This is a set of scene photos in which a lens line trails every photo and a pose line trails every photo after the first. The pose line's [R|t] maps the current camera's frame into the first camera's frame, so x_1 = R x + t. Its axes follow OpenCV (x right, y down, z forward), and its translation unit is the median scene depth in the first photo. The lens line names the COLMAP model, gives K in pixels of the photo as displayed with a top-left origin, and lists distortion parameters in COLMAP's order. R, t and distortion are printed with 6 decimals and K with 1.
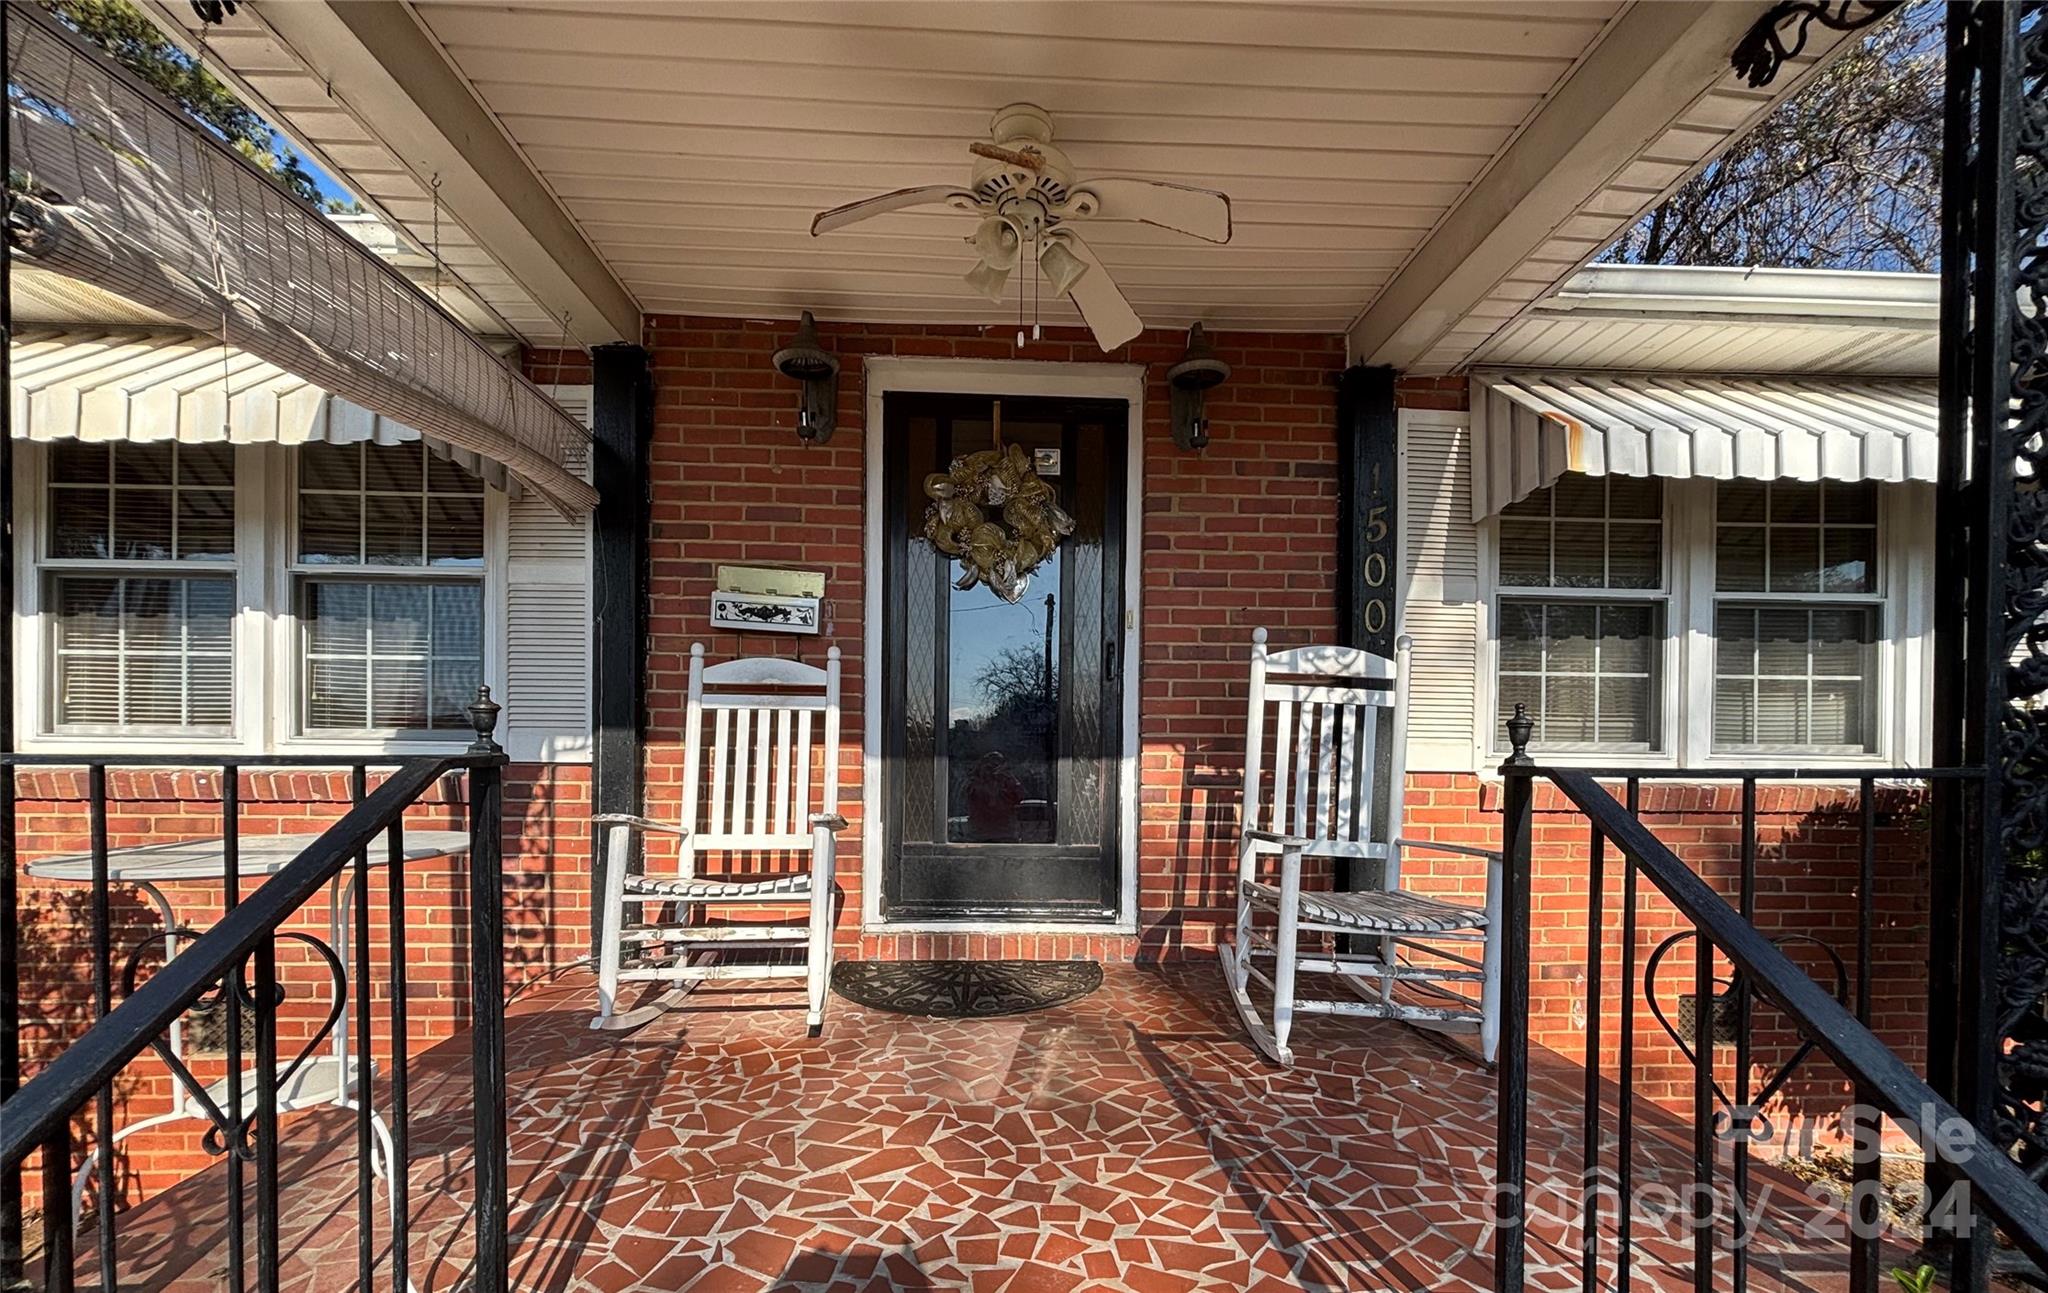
lens RADIAL K [[815.9, 0, 998.9], [0, 815.9, 764.5], [0, 0, 1]] dist [-0.003912, -0.000247]
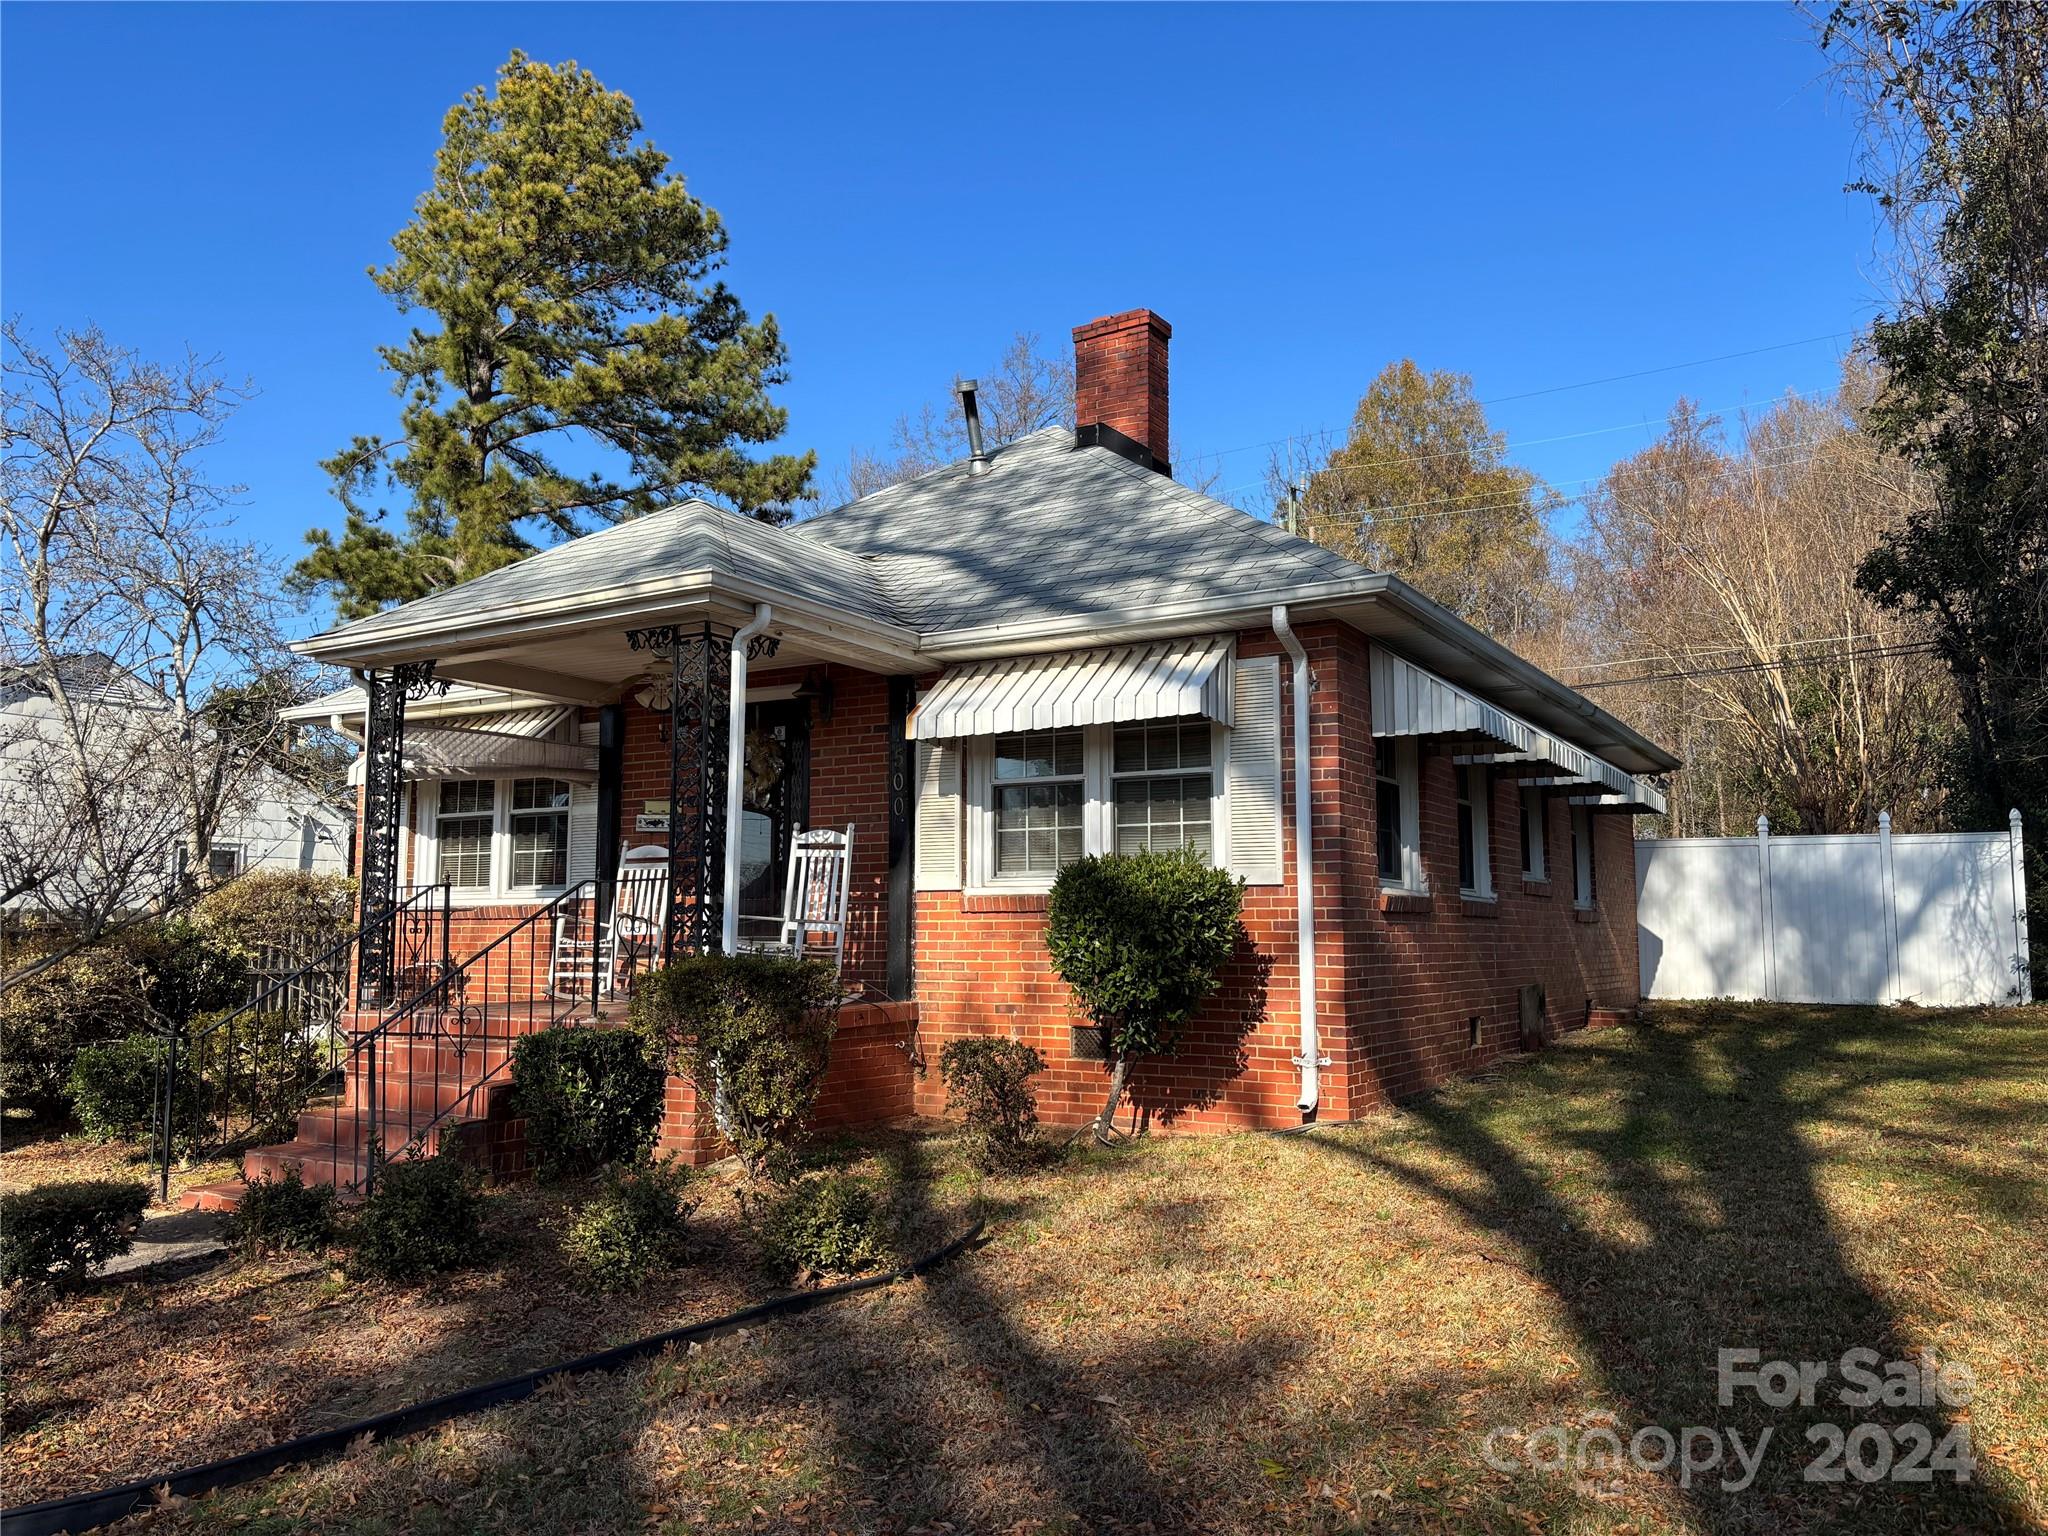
lens RADIAL K [[1598.7, 0, 1033.9], [0, 1598.7, 758.3], [0, 0, 1]] dist [0.001164, -0.001976]
pose [[0.836530, -0.074005, -0.542900, 2.681964], [0.003143, 0.991469, -0.130308, 0.180597], [0.547912, 0.107300, 0.829626, -1.831576]]
